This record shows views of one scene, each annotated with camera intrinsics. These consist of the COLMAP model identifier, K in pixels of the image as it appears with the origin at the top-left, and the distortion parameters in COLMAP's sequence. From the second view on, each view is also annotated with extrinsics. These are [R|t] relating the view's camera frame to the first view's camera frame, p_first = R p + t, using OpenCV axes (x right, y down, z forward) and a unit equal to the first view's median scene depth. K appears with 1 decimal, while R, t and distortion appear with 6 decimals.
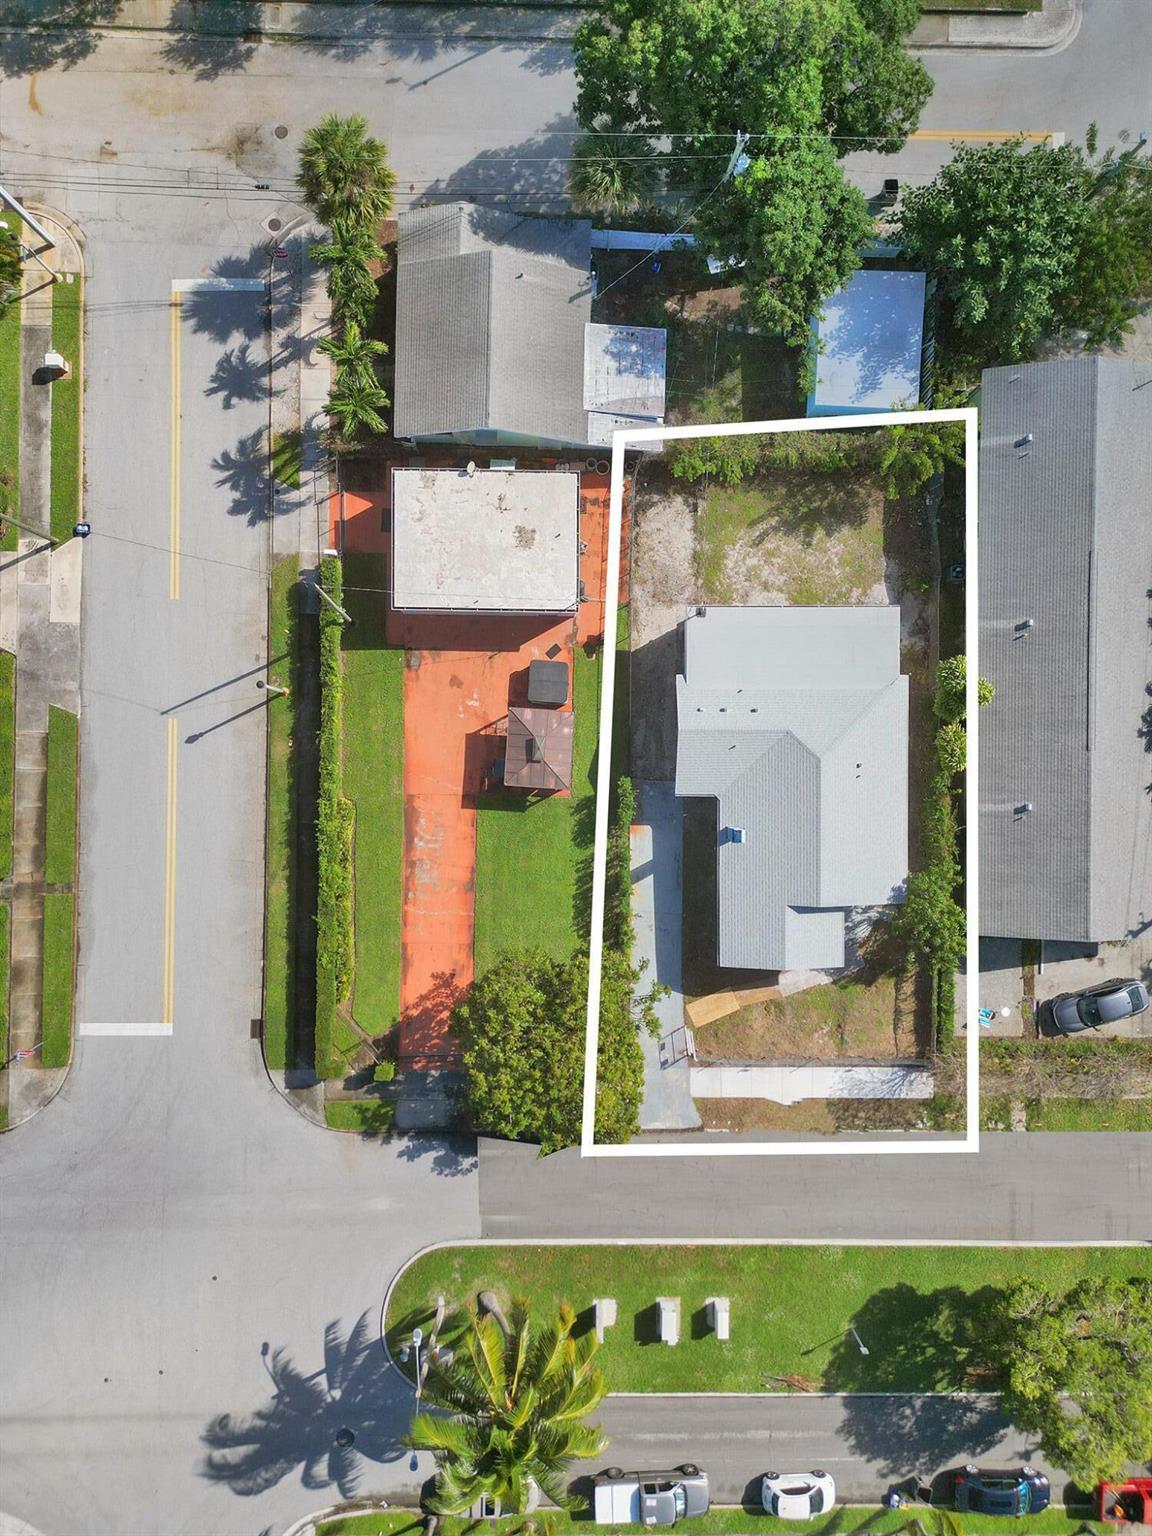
lens RADIAL K [[1087.1, 0, 576.0], [0, 1087.1, 768.0], [0, 0, 1]] dist [0.071044, -0.082380]
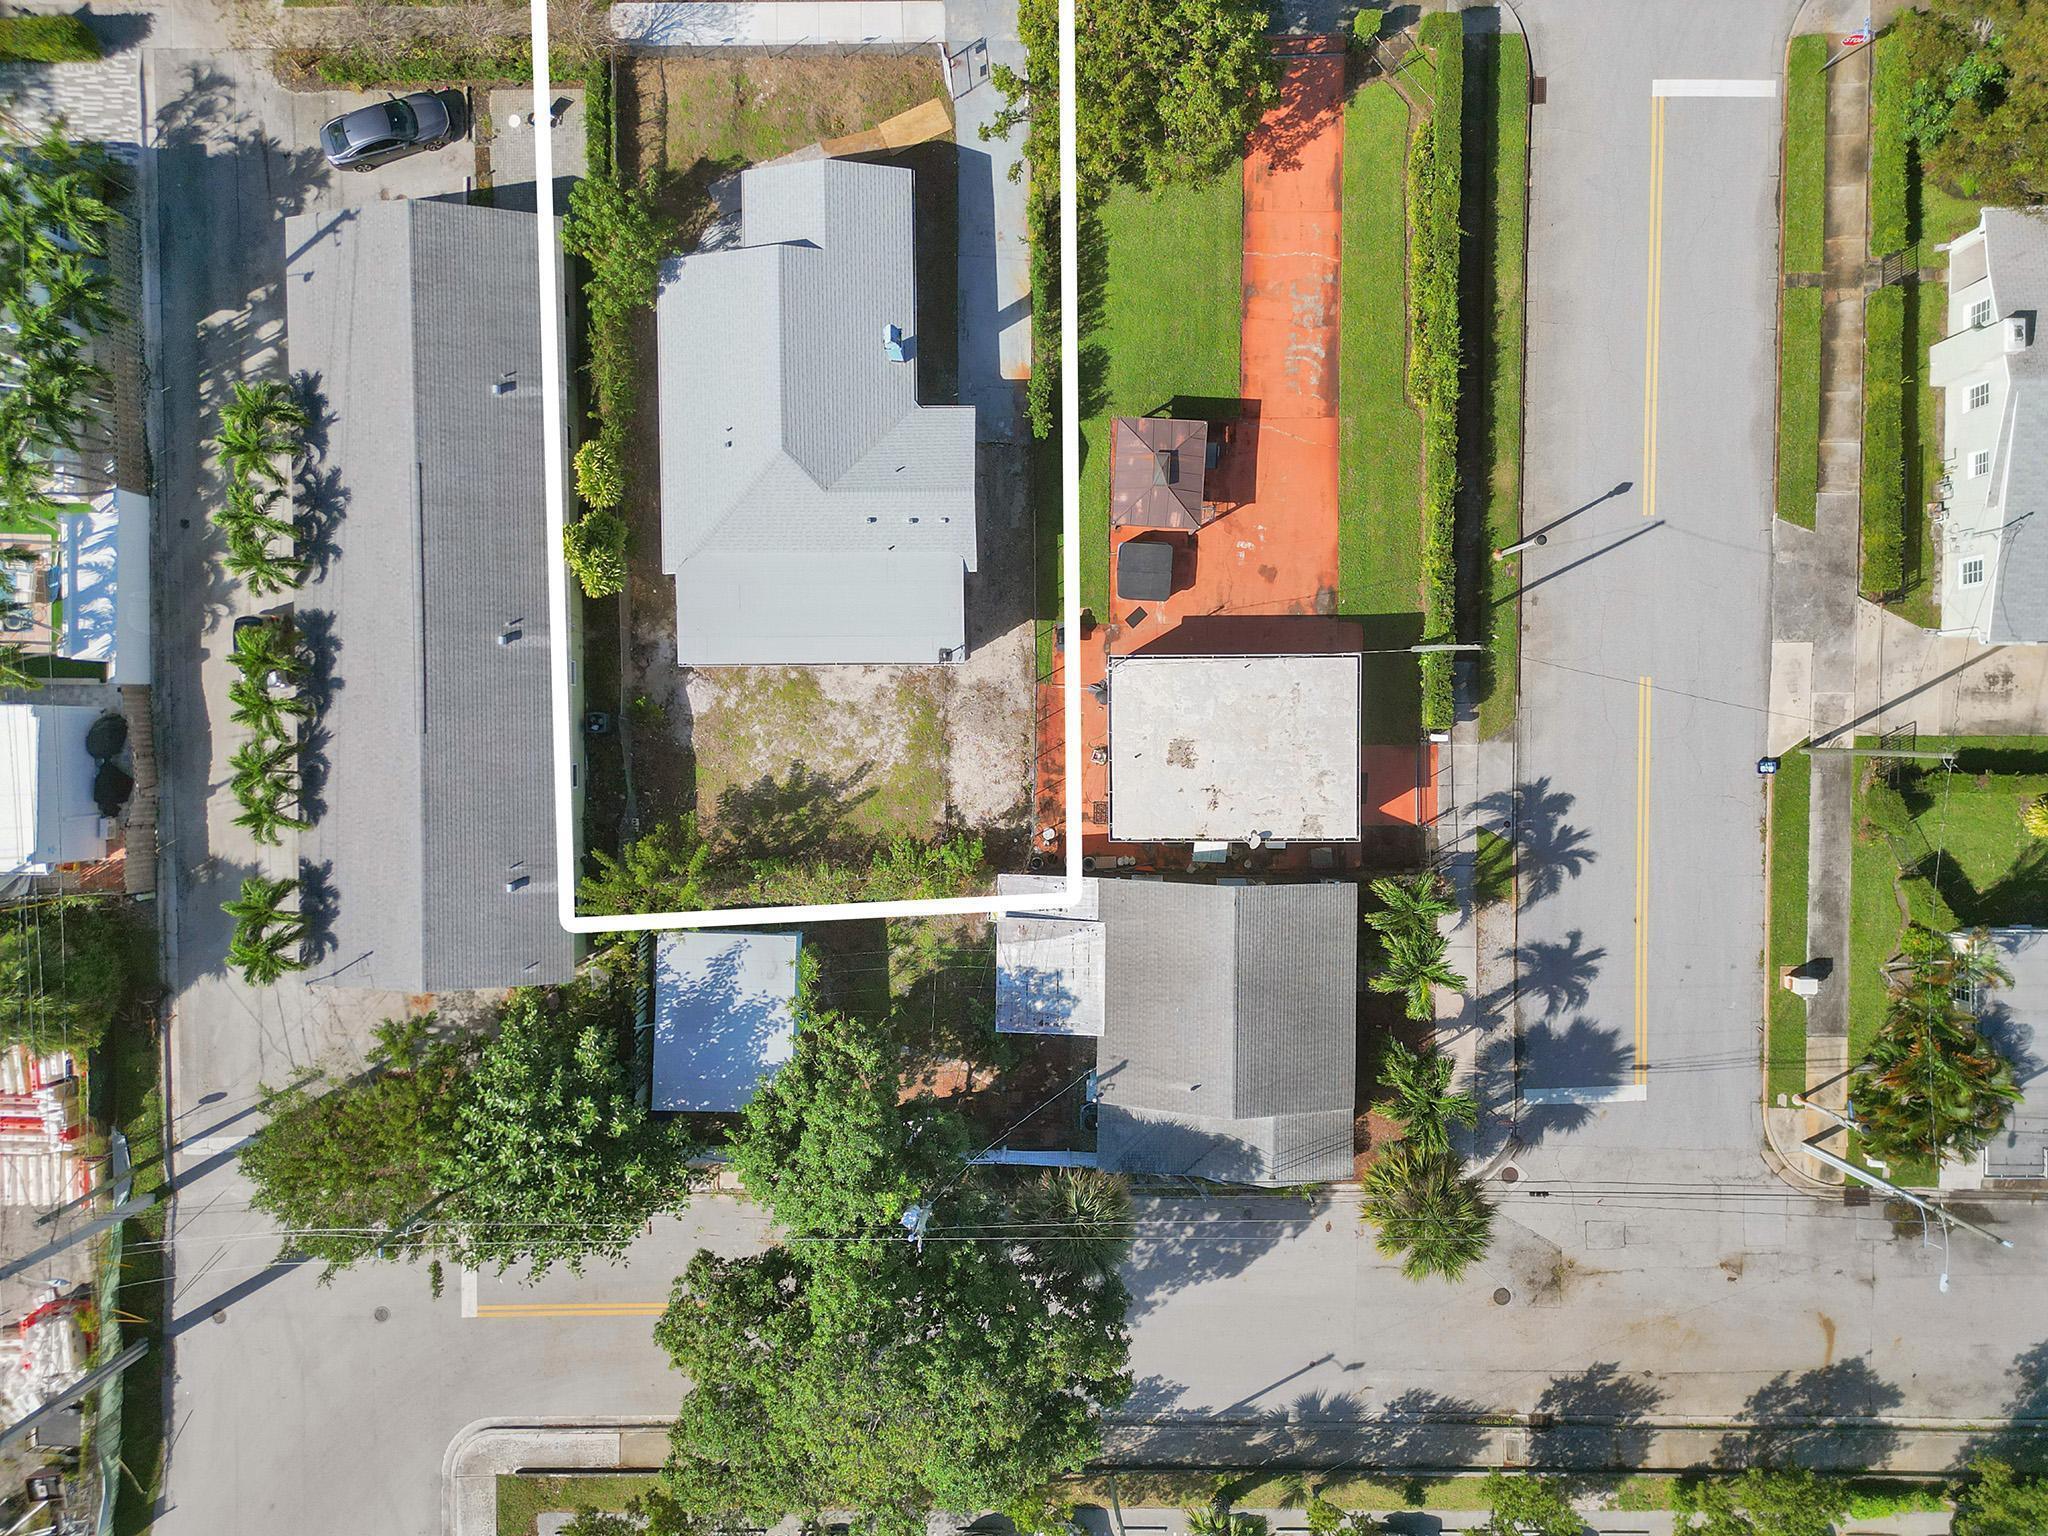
lens RADIAL K [[1449.5, 0, 1024.0], [0, 1449.5, 768.0], [0, 0, 1]] dist [0.071044, -0.082380]
pose [[-0.999839, 0.012286, -0.013047, 0.071339], [-0.011894, -0.999487, -0.029720, -0.182195], [-0.013405, -0.029560, 0.999473, 0.007722]]
